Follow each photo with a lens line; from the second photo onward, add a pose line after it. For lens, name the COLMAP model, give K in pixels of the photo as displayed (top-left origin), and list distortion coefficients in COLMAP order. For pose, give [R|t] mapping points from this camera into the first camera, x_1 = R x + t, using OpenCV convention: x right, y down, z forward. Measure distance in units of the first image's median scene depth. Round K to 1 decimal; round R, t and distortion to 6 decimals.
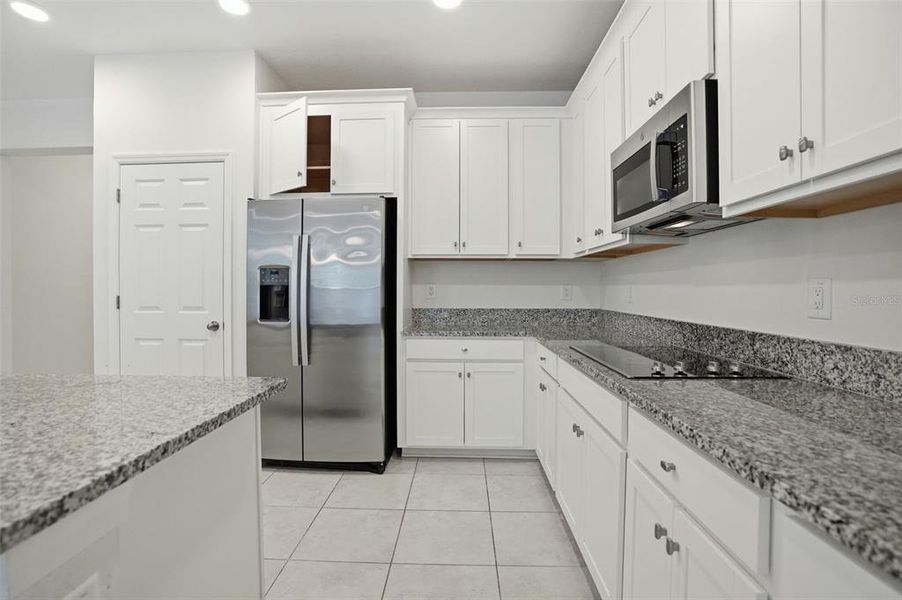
lens RADIAL K [[425.0, 0, 454.6], [0, 425.0, 292.6], [0, 0, 1]] dist [-0.059280, 0.020688]
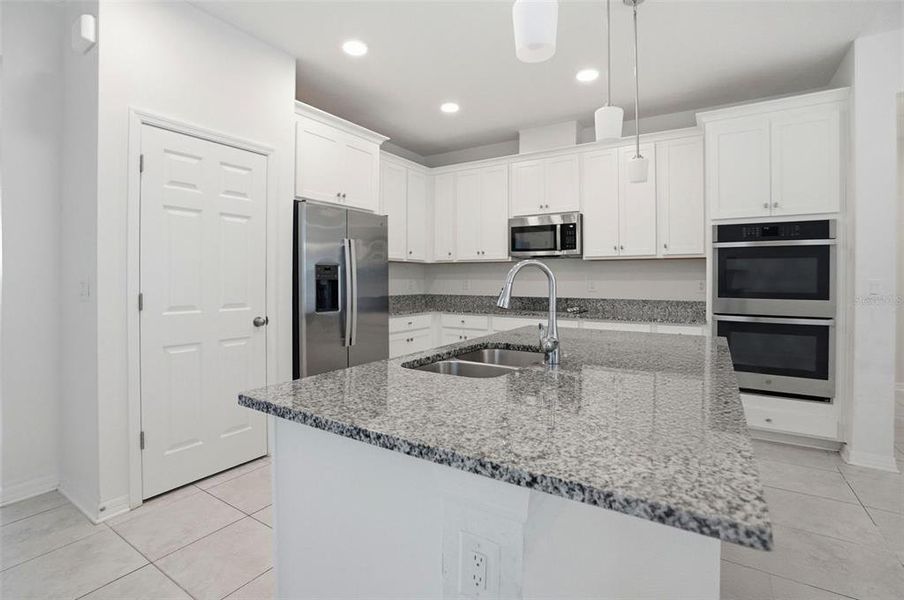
lens RADIAL K [[425.9, 0, 451.7], [0, 425.9, 280.4], [0, 0, 1]] dist [-0.059280, 0.020688]
pose [[0.514198, -0.002156, 0.857669, -1.208203], [0.005071, 0.999987, -0.000526, -0.014521], [-0.857657, 0.004619, 0.514202, 0.105411]]
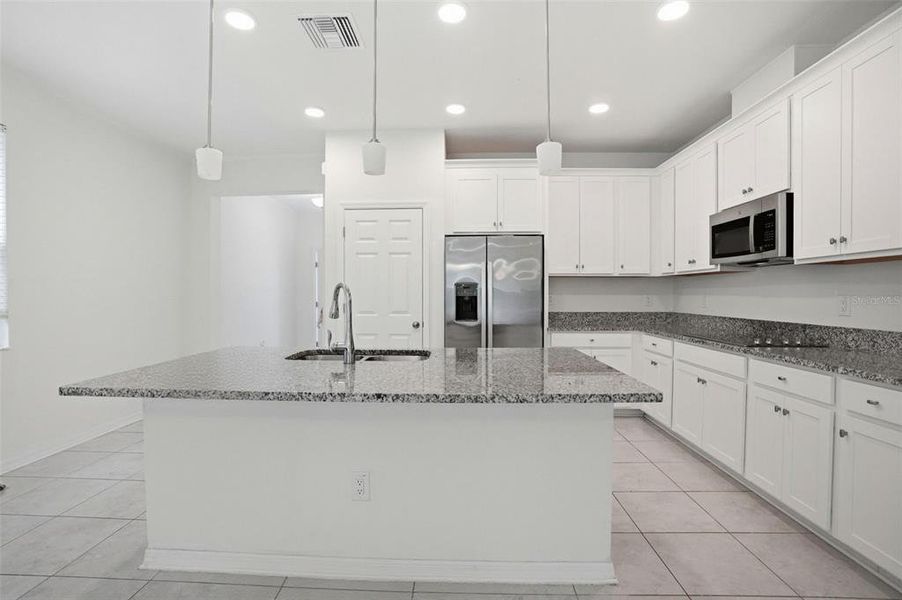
lens RADIAL K [[425.0, 0, 450.3], [0, 425.0, 300.9], [0, 0, 1]] dist [-0.059280, 0.020688]
pose [[0.999988, -0.001829, -0.004440, -0.460437], [0.001870, 0.999956, 0.009217, -0.014092], [0.004423, -0.009225, 0.999948, -0.450578]]
